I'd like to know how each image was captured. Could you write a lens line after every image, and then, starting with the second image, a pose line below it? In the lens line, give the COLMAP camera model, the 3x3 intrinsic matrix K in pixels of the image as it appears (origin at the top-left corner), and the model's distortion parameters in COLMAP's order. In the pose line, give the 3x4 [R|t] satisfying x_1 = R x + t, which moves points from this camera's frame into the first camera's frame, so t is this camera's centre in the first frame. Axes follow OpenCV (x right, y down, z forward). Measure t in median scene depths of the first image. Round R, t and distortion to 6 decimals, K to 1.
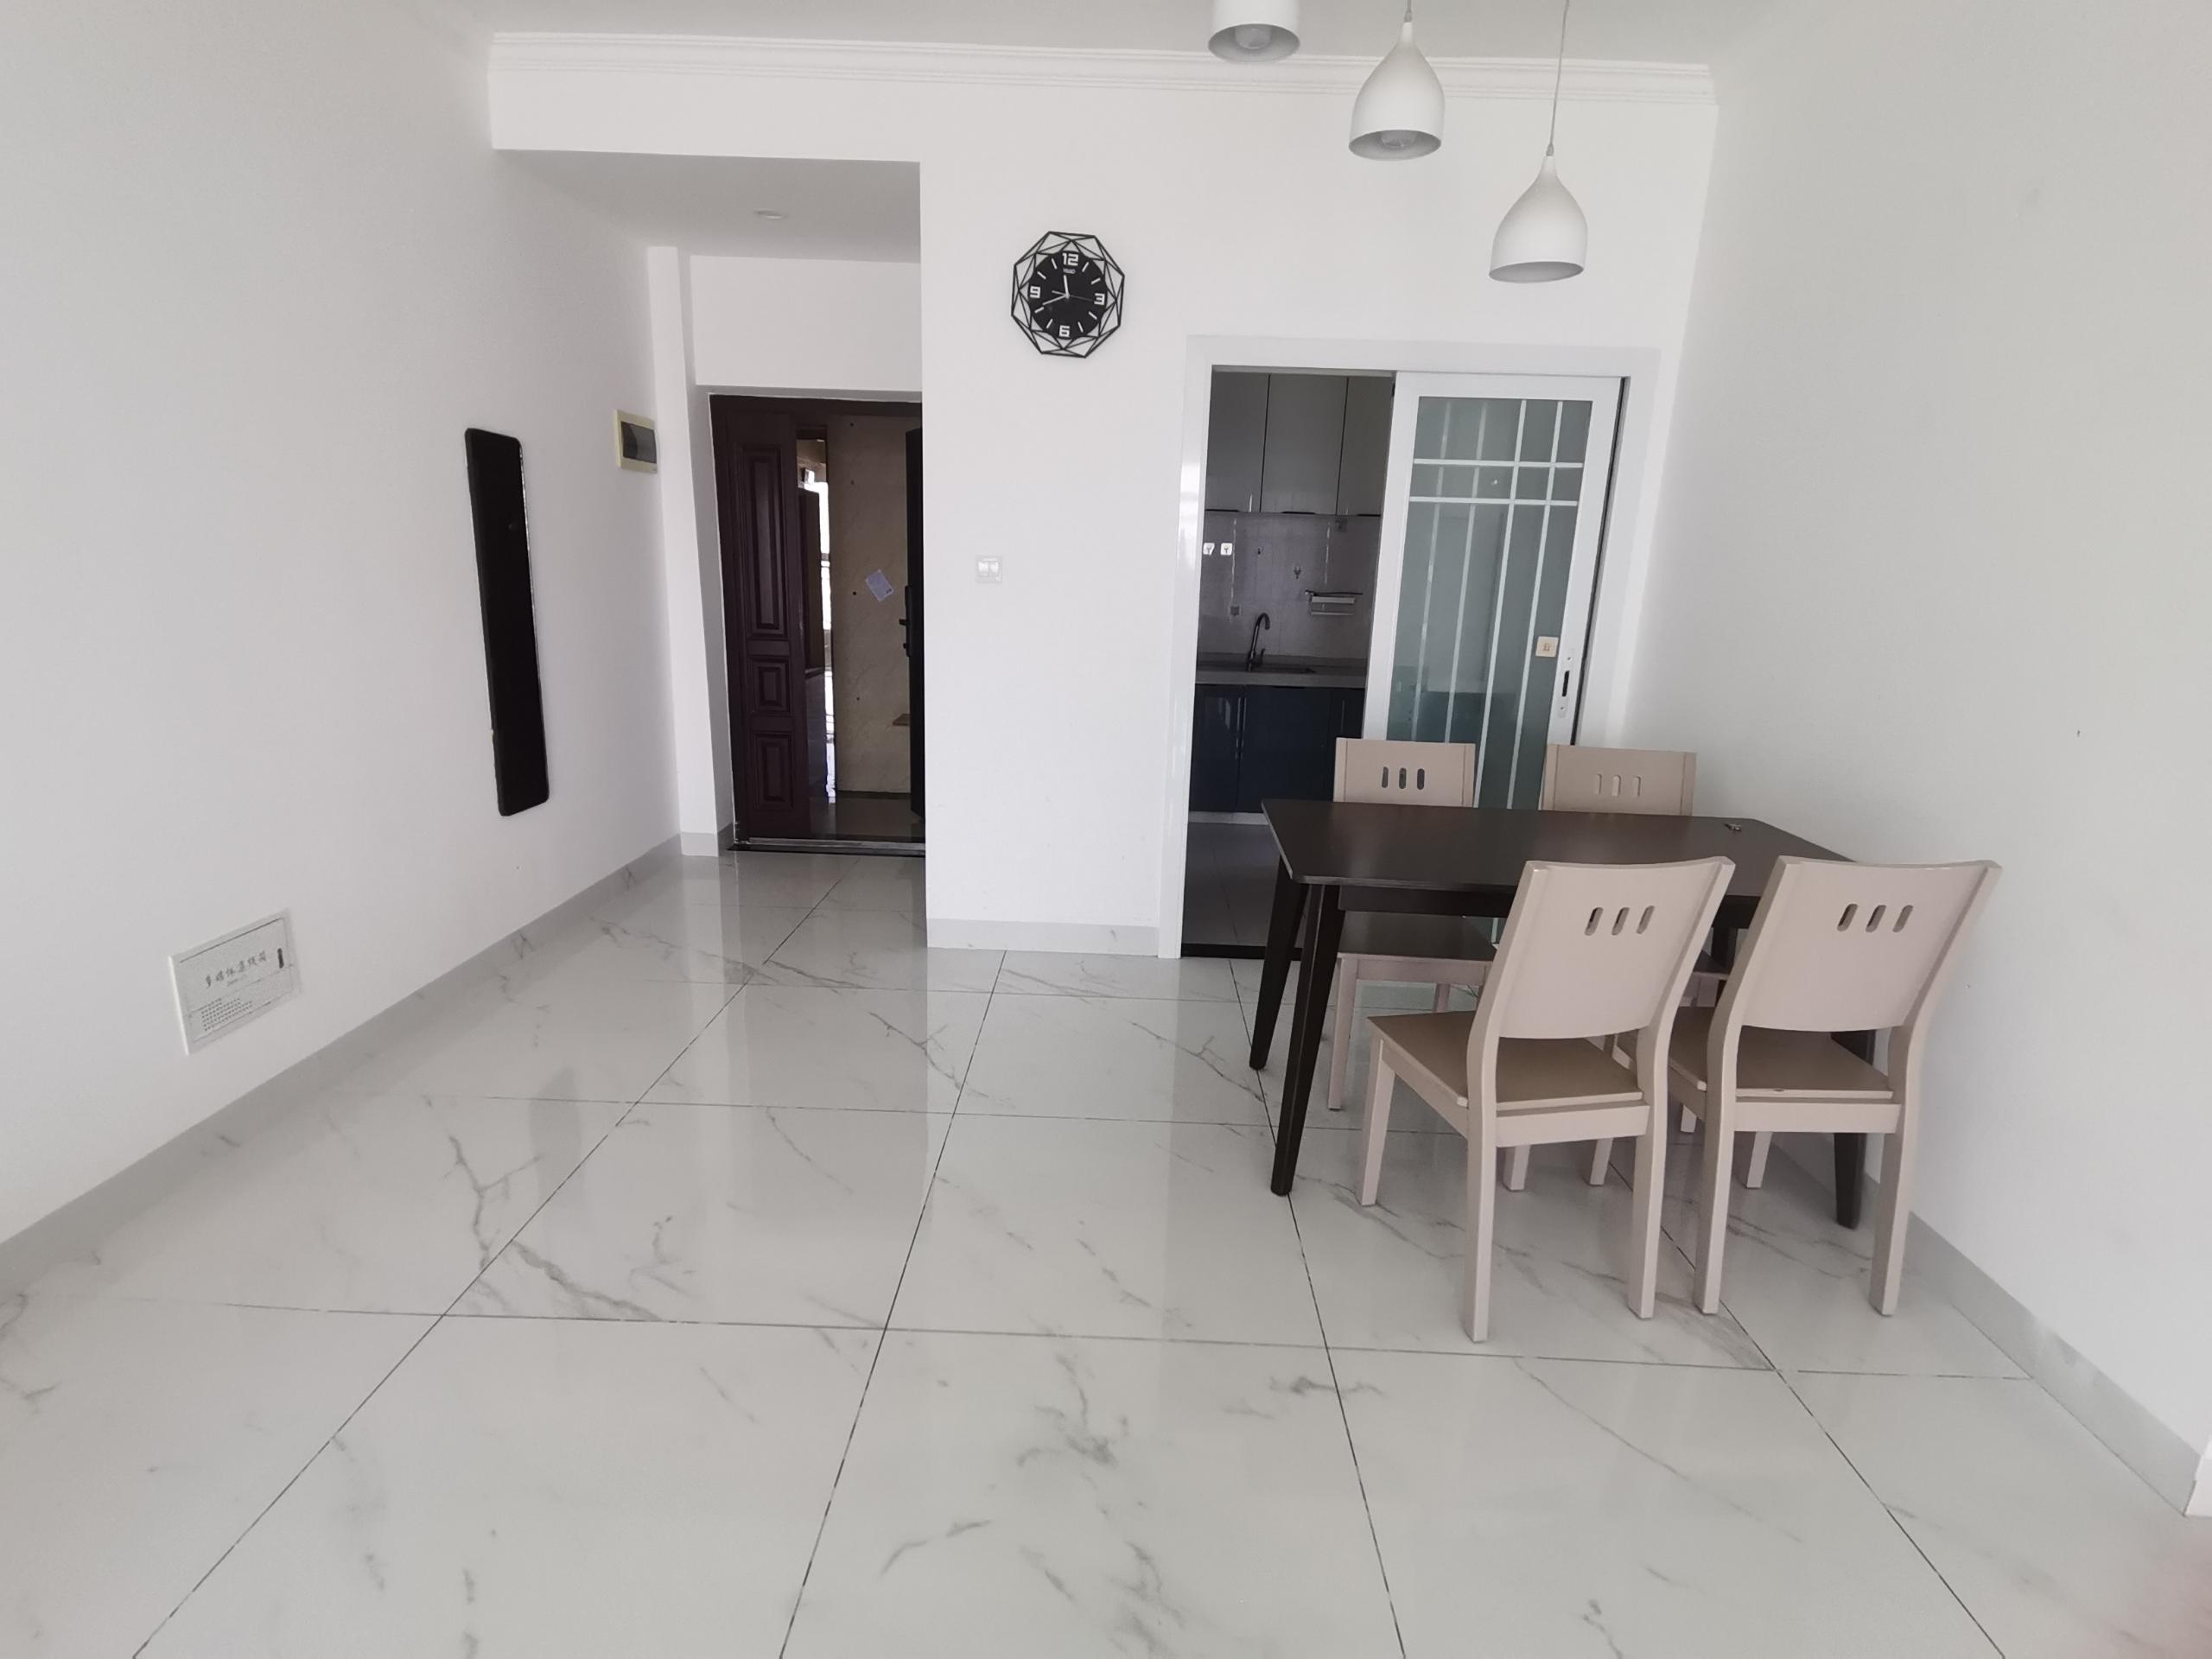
lens RADIAL K [[1101.9, 0, 1102.8], [0, 1101.9, 826.2], [0, 0, 1]] dist [0.006797, 0.000076]
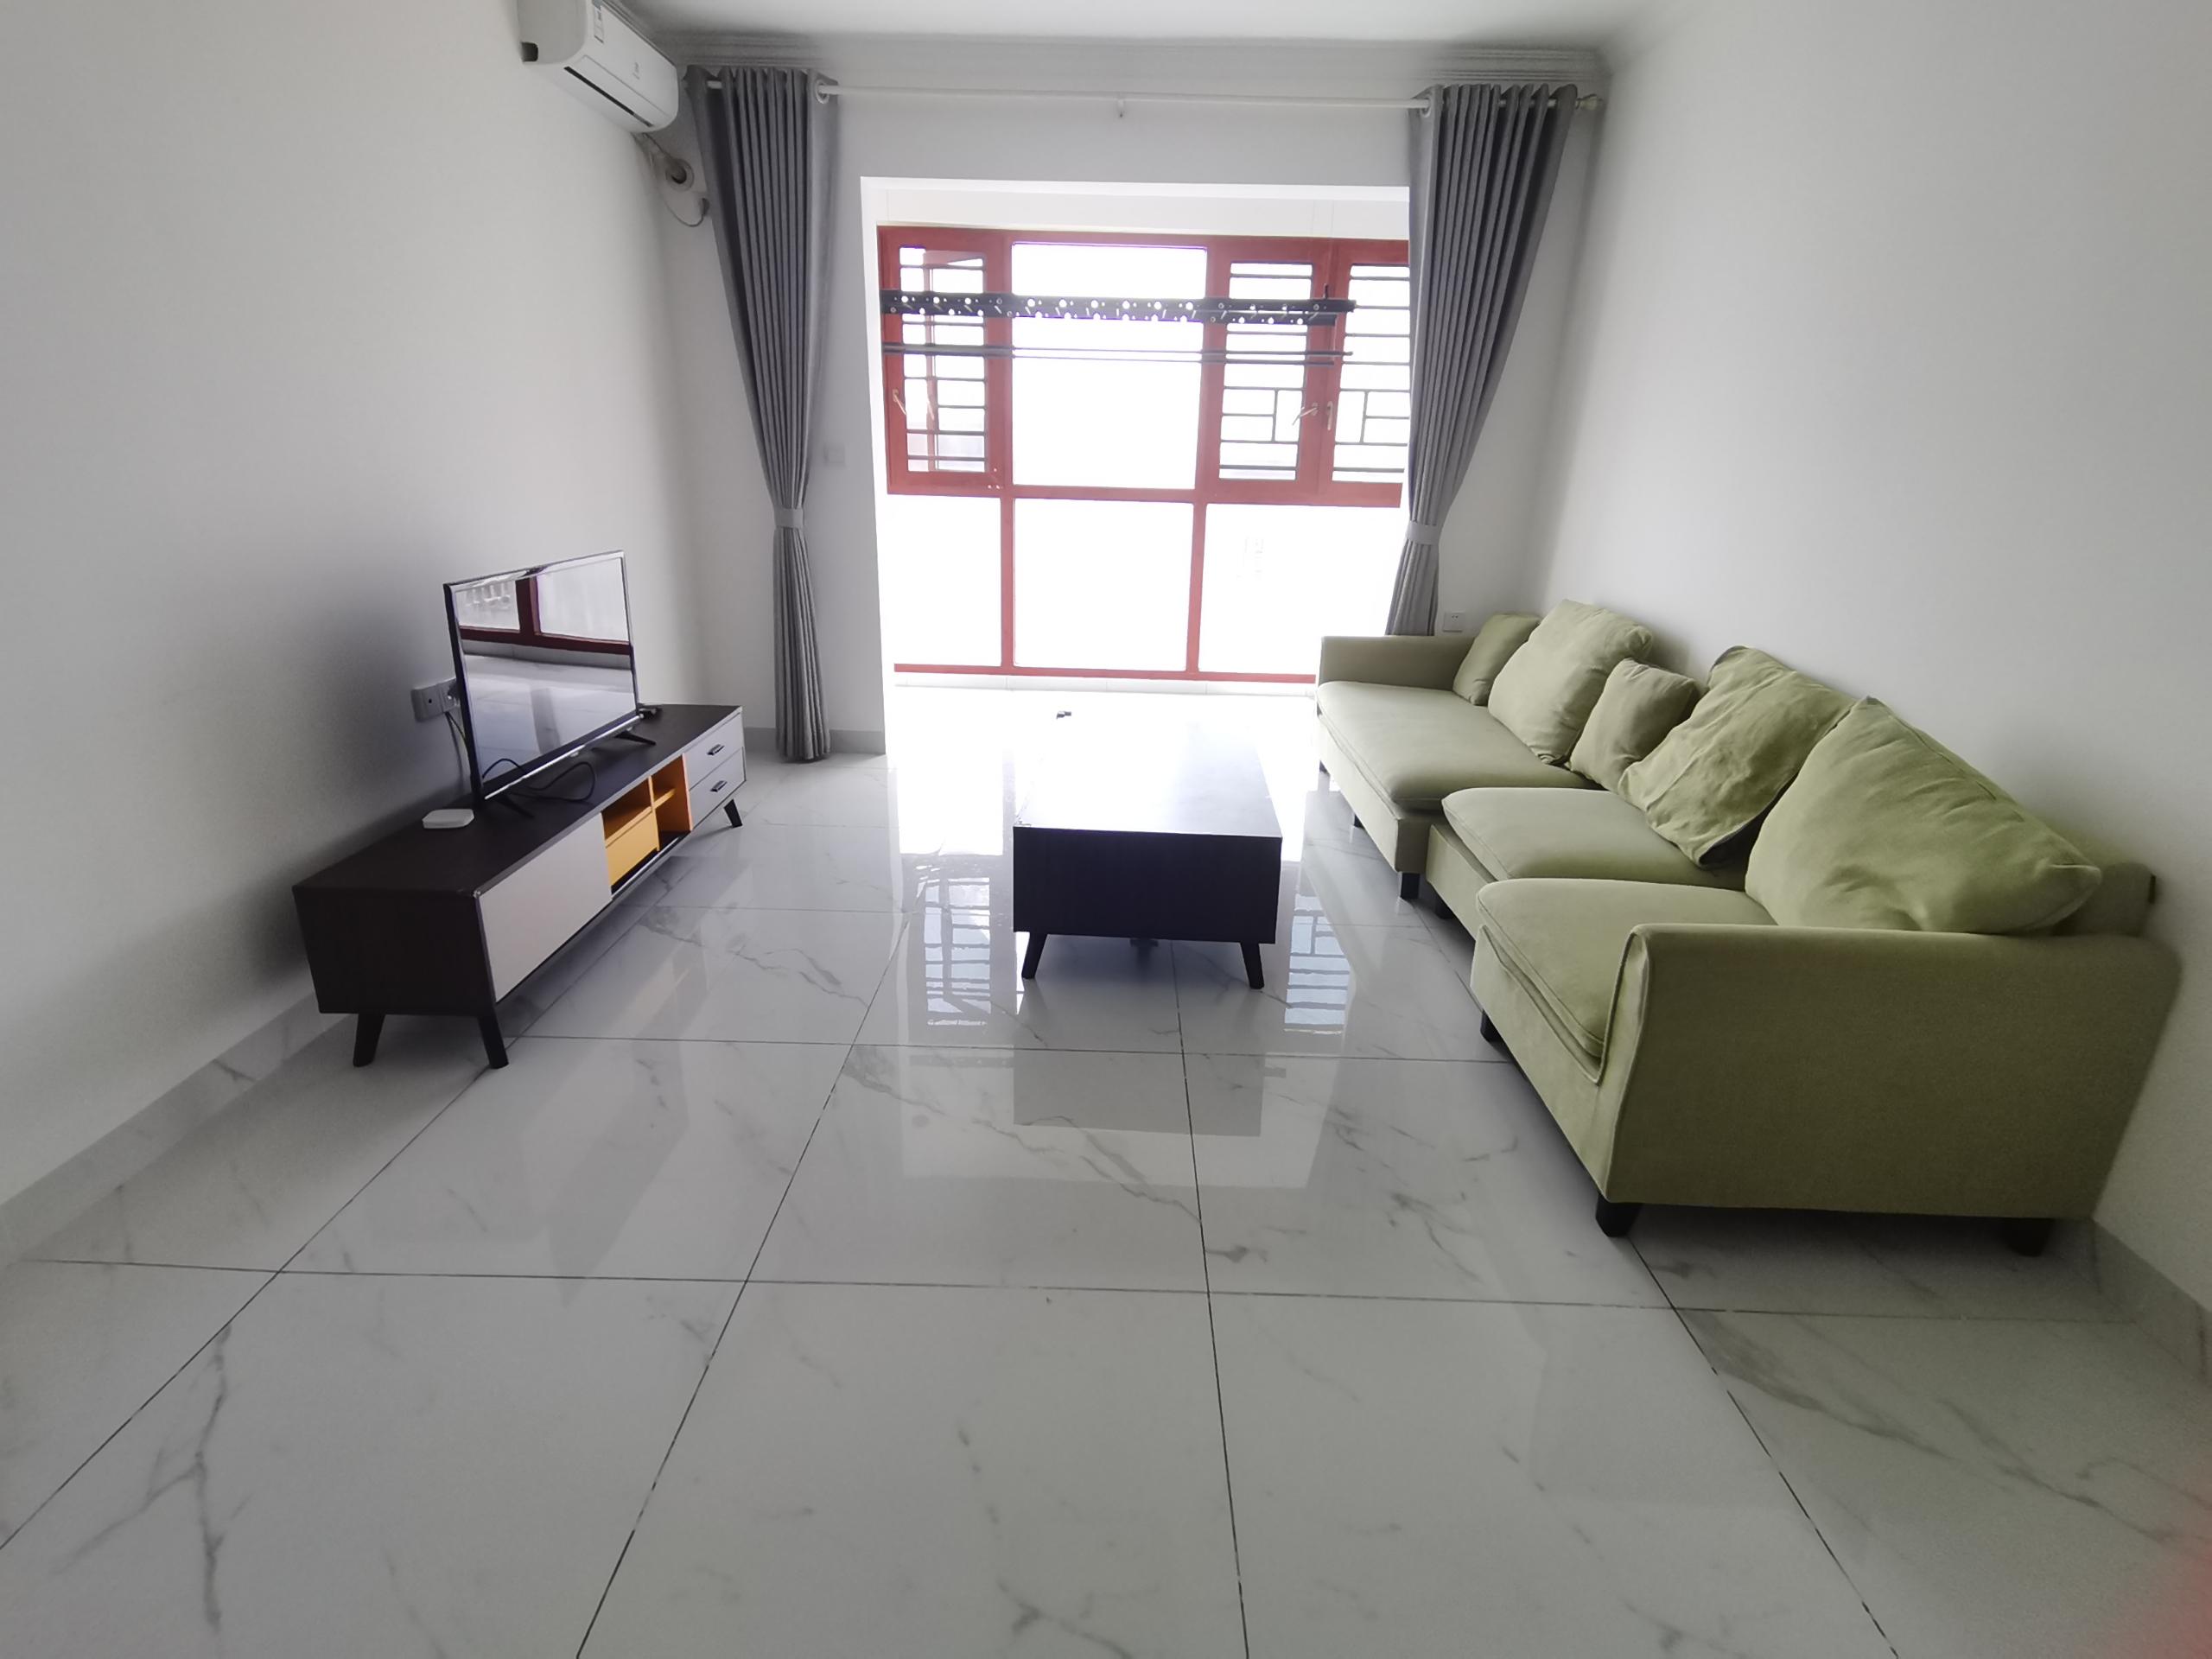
lens RADIAL K [[1101.9, 0, 1105.5], [0, 1101.9, 833.1], [0, 0, 1]] dist [0.006797, 0.000076]
pose [[-0.998409, -0.049128, -0.027691, 0.365785], [-0.056265, 0.834458, 0.548192, -0.411546], [-0.003825, 0.548878, -0.835894, 1.711906]]
